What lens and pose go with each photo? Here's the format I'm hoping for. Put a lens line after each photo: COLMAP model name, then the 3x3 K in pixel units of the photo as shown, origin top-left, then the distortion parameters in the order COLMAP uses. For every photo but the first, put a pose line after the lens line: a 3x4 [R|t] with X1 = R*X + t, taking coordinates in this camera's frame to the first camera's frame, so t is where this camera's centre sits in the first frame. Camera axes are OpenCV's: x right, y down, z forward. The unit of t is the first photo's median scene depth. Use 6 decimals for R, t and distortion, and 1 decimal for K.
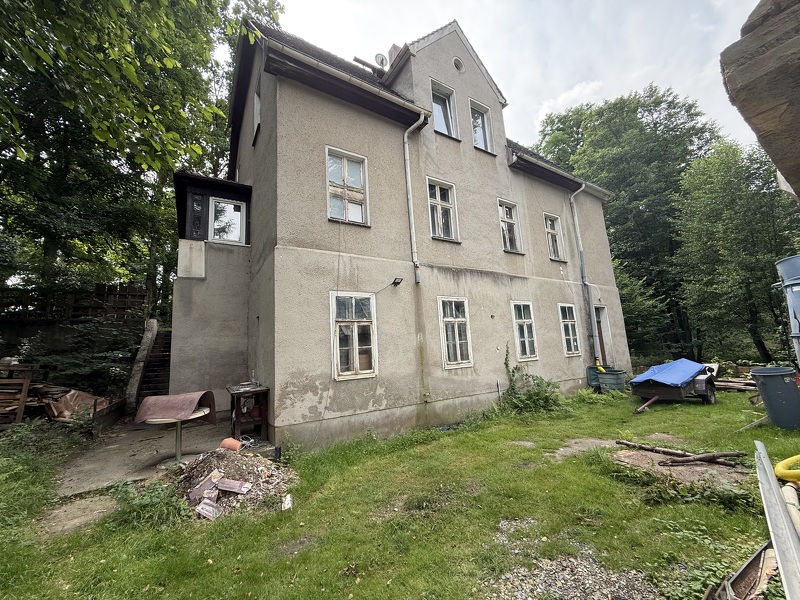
lens RADIAL K [[320.0, 0, 398.6], [0, 320.0, 301.0], [0, 0, 1]] dist [-0.001089, -0.000086]
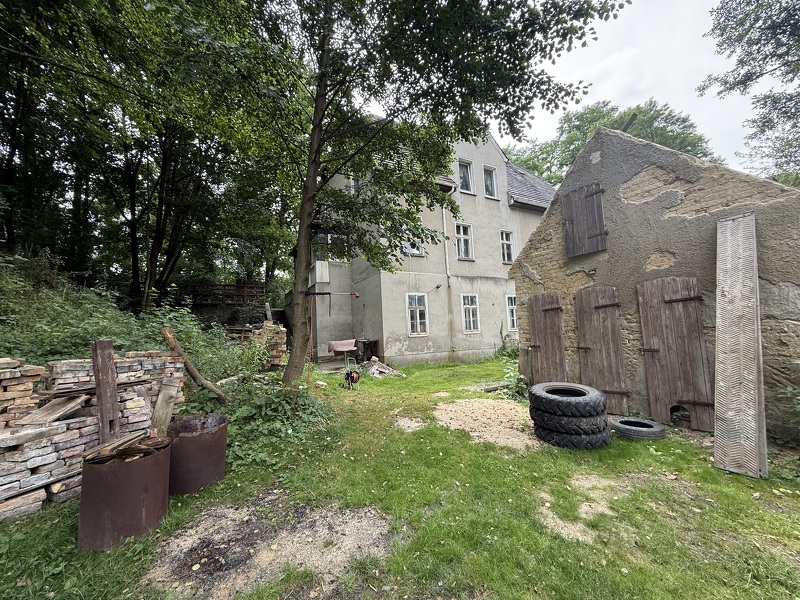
lens RADIAL K [[320.0, 0, 398.9], [0, 320.0, 301.7], [0, 0, 1]] dist [-0.001089, -0.000086]
pose [[0.997897, 0.007819, -0.064350, -0.101212], [-0.003505, 0.997755, 0.066882, -0.083112], [0.064728, -0.066515, 0.995684, -0.765975]]
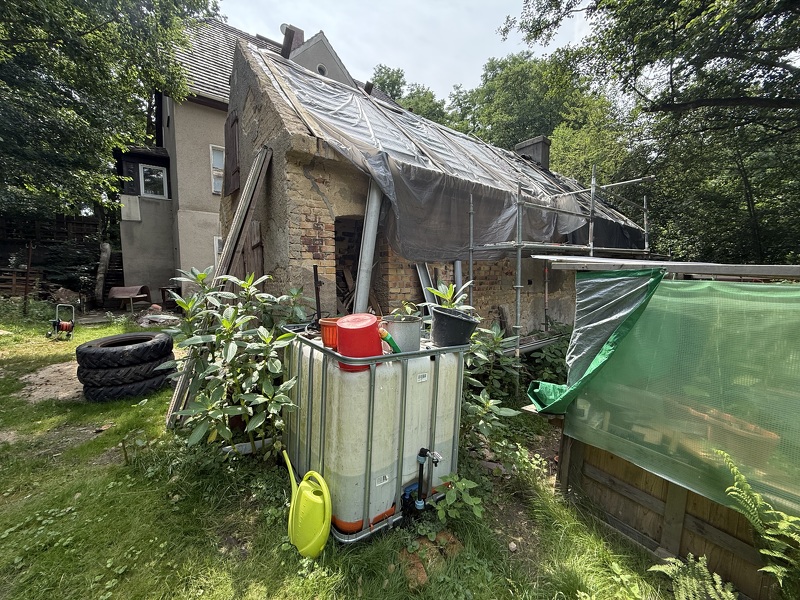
lens RADIAL K [[320.0, 0, 398.7], [0, 320.0, 300.8], [0, 0, 1]] dist [-0.001089, -0.000086]
pose [[0.994639, 0.037885, 0.096219, 0.514999], [-0.057239, 0.976630, 0.207164, -0.086149], [-0.086122, -0.211561, 0.973563, -0.716726]]
